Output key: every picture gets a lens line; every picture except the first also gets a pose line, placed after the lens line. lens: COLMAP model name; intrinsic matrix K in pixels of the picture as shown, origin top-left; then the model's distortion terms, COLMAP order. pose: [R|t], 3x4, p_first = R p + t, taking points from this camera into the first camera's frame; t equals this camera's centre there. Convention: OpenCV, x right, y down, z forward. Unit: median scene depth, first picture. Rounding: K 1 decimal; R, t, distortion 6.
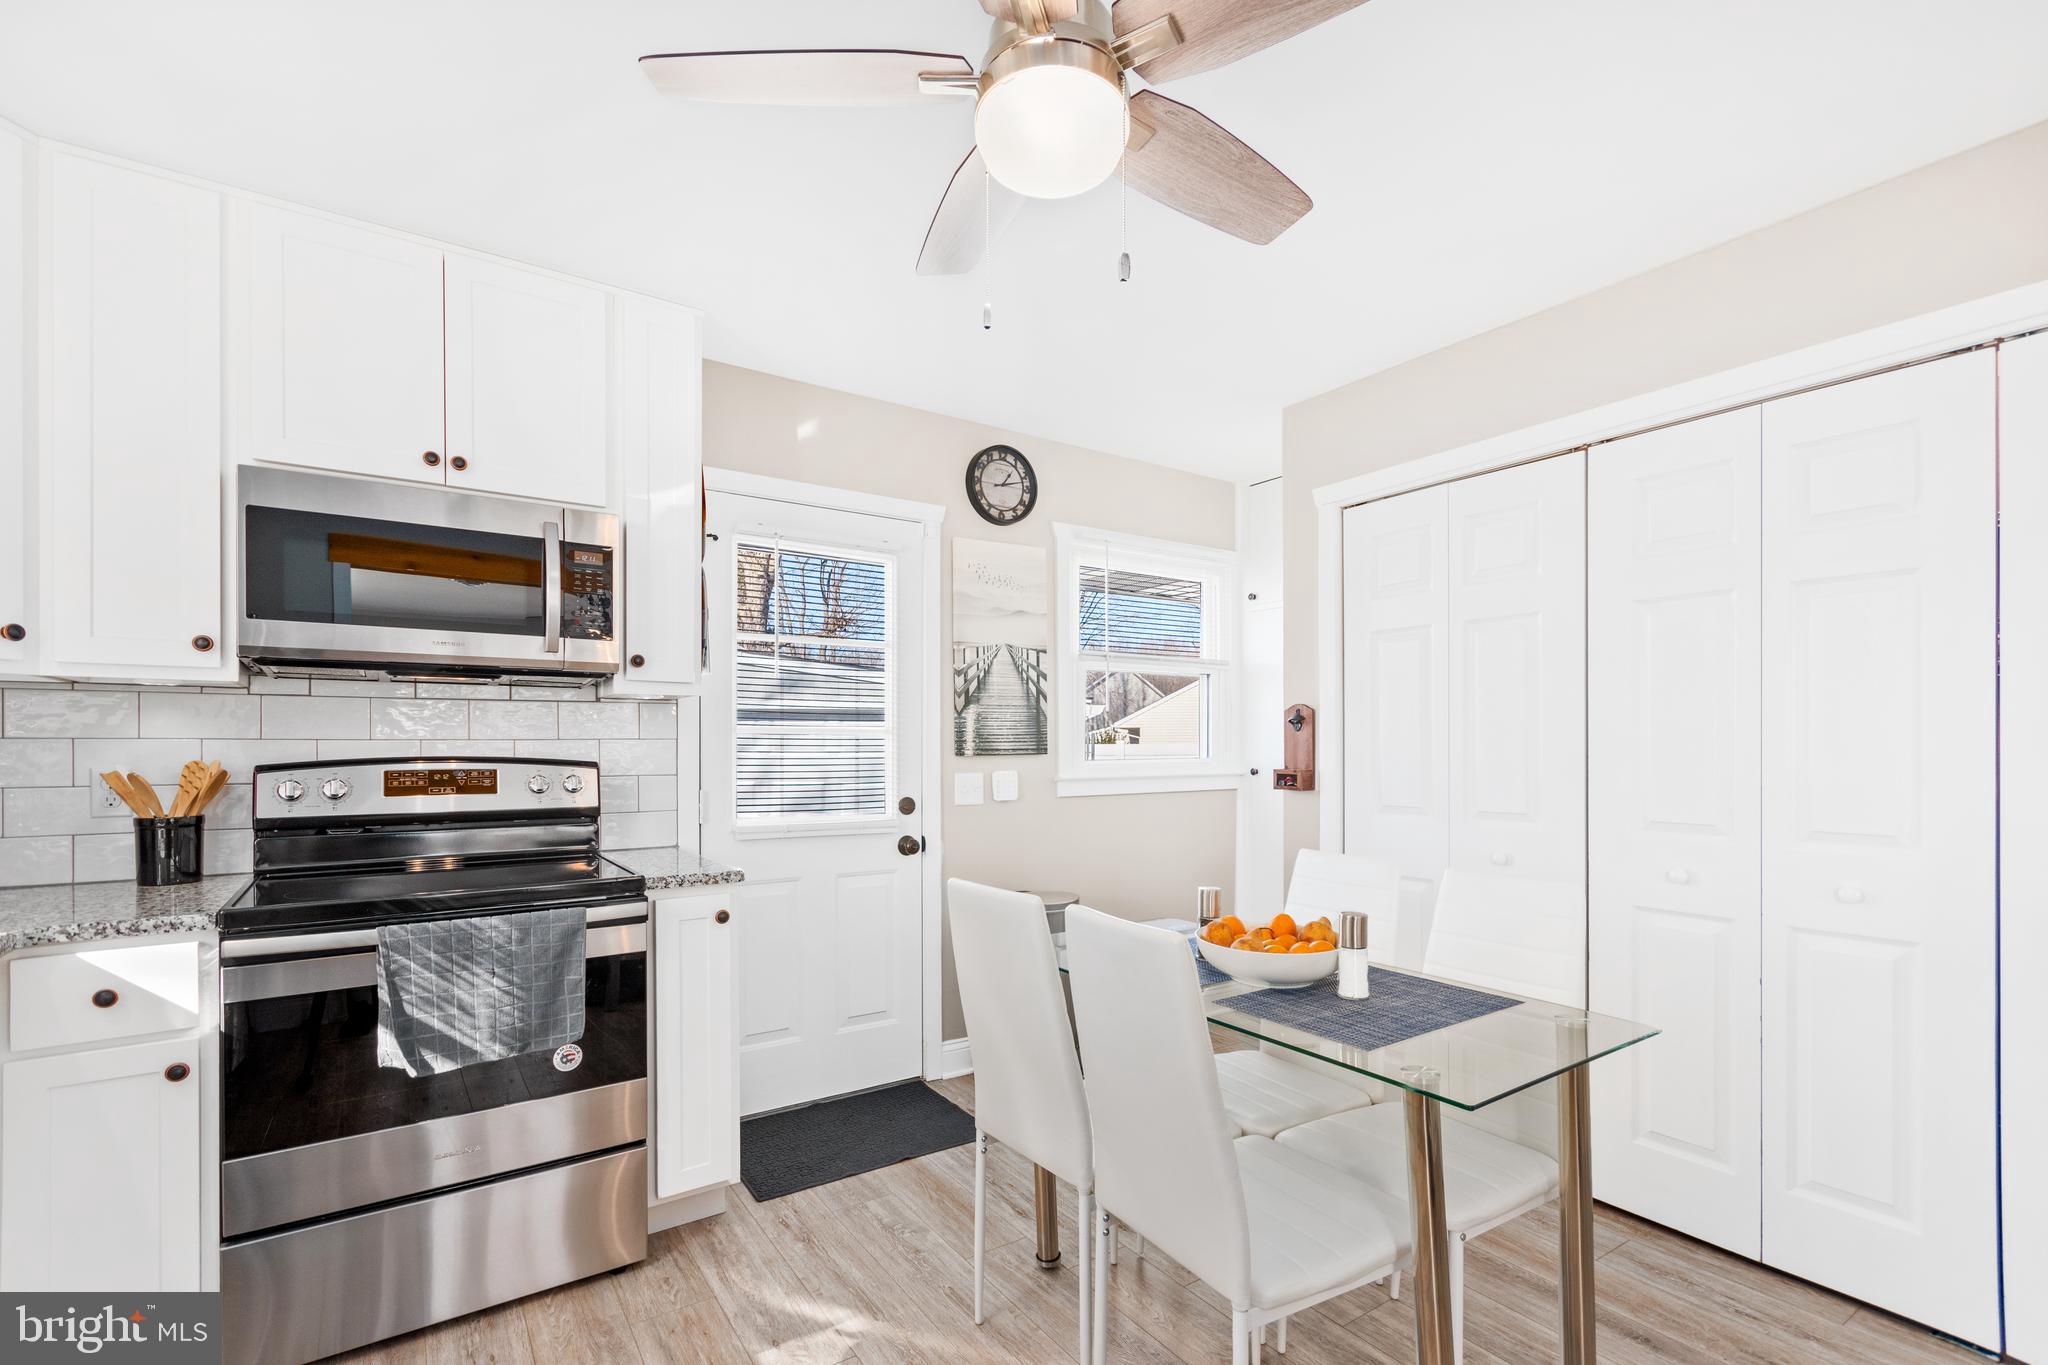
lens RADIAL K [[901.8, 0, 1005.3], [0, 901.8, 747.4], [0, 0, 1]] dist [0.008651, -0.002009]
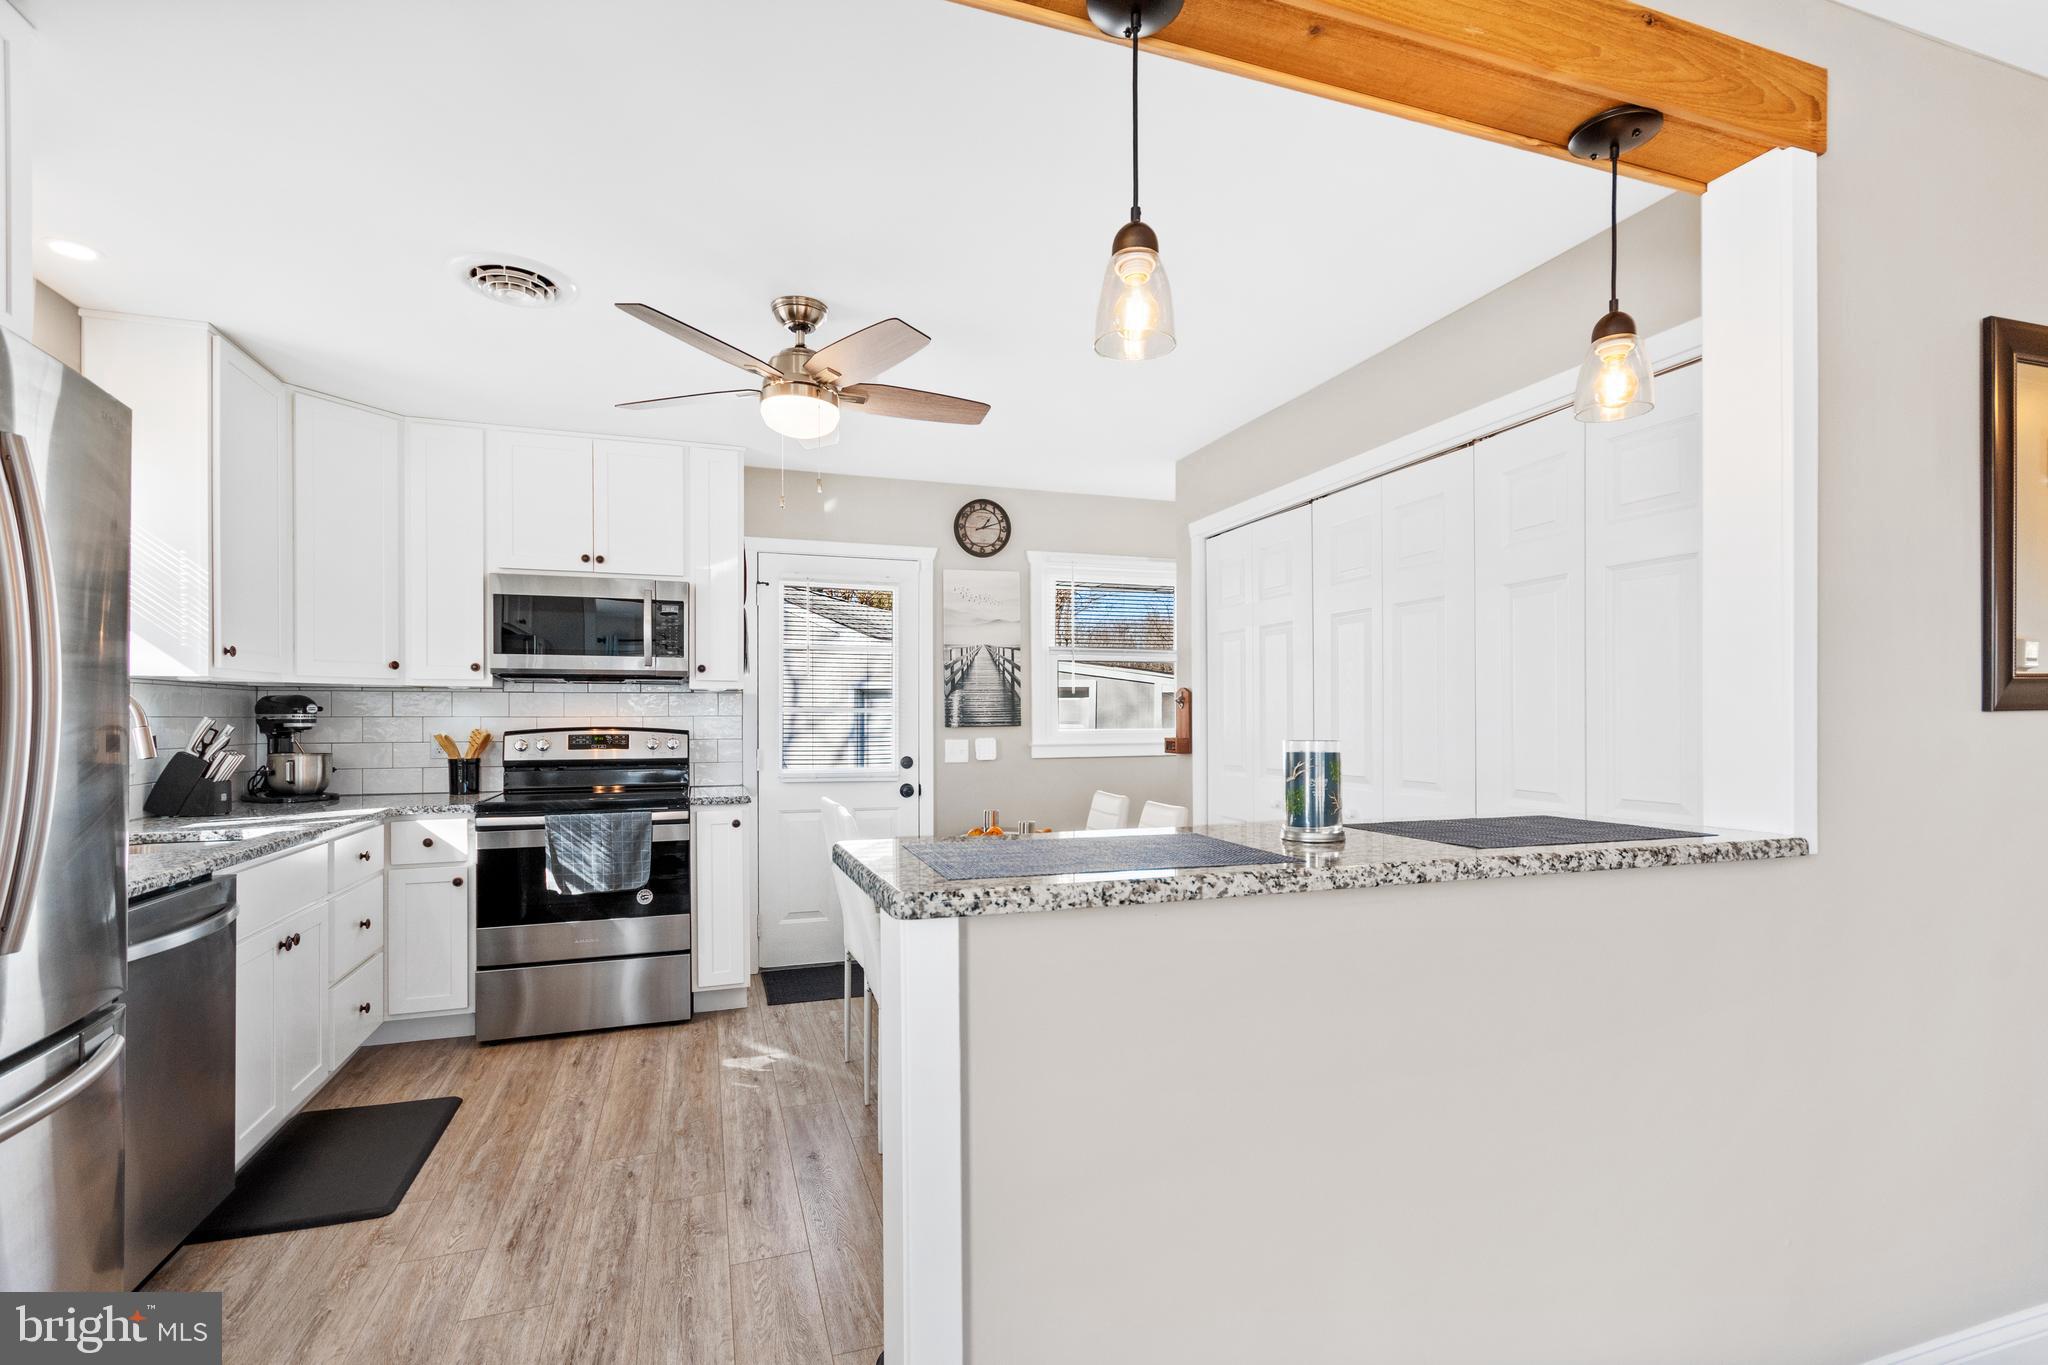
lens RADIAL K [[901.8, 0, 1002.6], [0, 901.8, 721.6], [0, 0, 1]] dist [0.008651, -0.002009]
pose [[0.964438, -0.000477, -0.264310, 0.579805], [0.000906, 0.999998, 0.001499, -0.001789], [0.264309, -0.001685, 0.964437, -0.456468]]
